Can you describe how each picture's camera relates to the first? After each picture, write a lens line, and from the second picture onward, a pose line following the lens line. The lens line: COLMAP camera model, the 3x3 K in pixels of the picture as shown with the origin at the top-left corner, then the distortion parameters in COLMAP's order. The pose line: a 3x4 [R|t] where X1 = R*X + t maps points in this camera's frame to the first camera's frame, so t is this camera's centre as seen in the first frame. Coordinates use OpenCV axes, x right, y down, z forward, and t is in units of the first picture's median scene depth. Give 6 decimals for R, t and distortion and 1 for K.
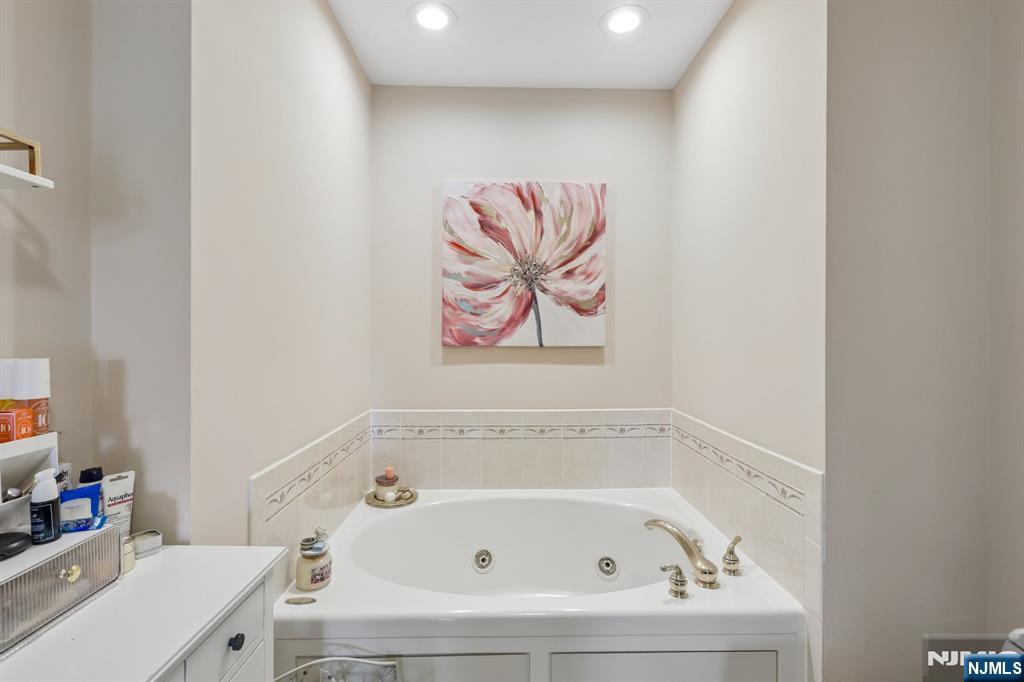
lens RADIAL K [[466.0, 0, 512.0], [0, 466.0, 341.0], [0, 0, 1]] dist [-0.001876, 0.000082]
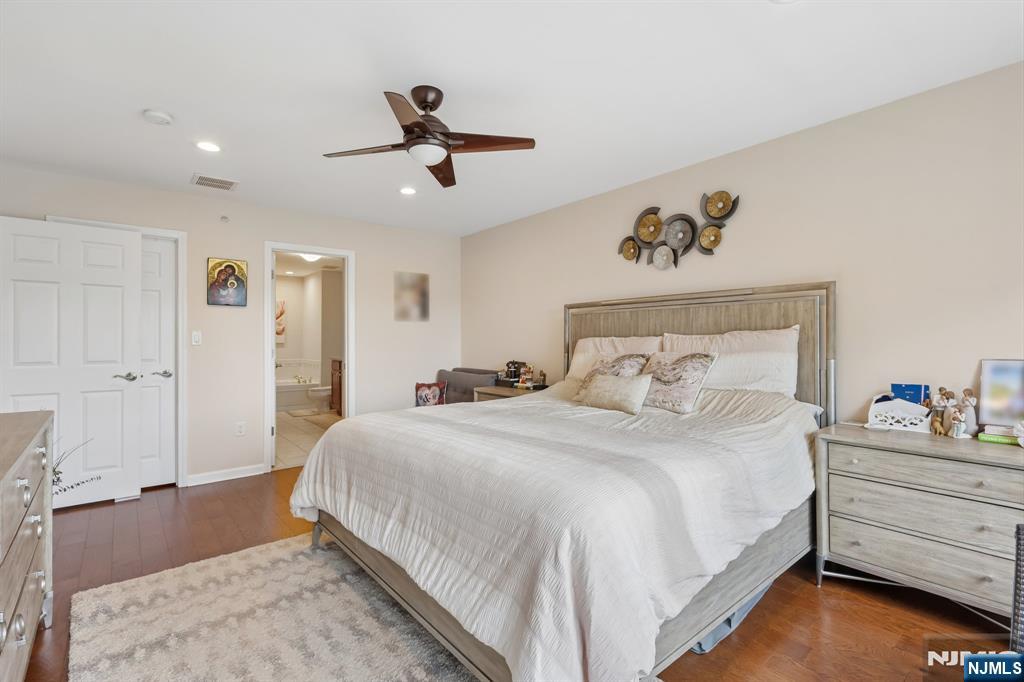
lens RADIAL K [[458.9, 0, 512.6], [0, 458.9, 336.7], [0, 0, 1]] dist [0.000478, 0.000360]
pose [[0.766499, 0.006121, 0.642217, -0.799770], [0.008206, 0.999780, -0.019323, 0.046713], [-0.642194, 0.020081, 0.766279, -3.146274]]
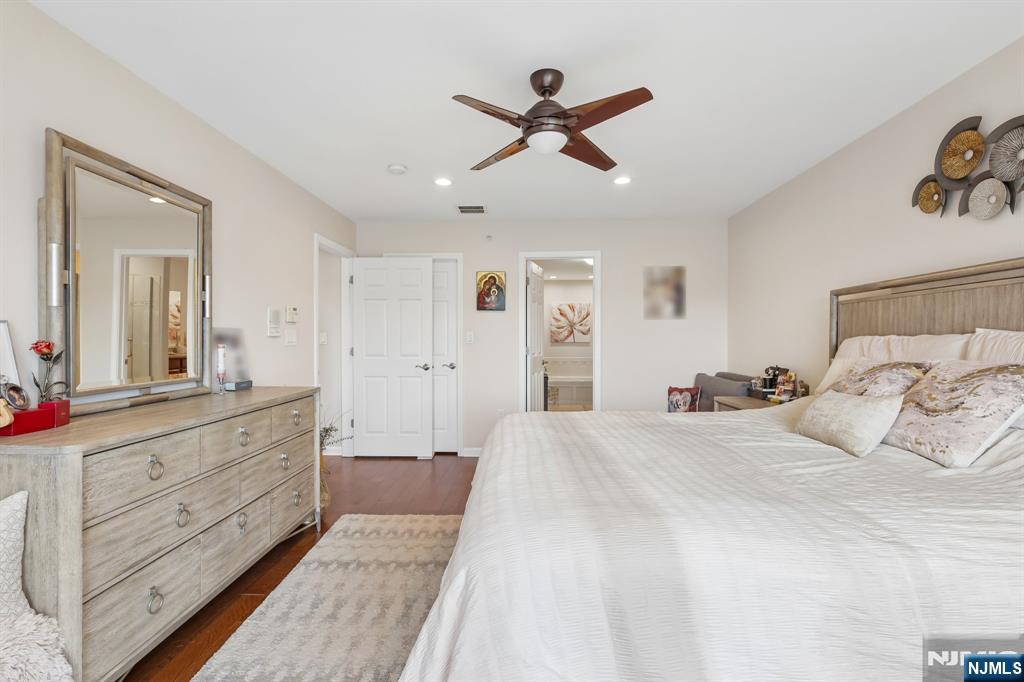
lens RADIAL K [[466.0, 0, 512.0], [0, 466.0, 341.0], [0, 0, 1]] dist [-0.001876, 0.000082]
pose [[0.999897, 0.001915, -0.014255, -0.440281], [-0.002066, 0.999942, -0.010588, 0.046064], [0.014234, 0.010617, 0.999842, -3.207418]]
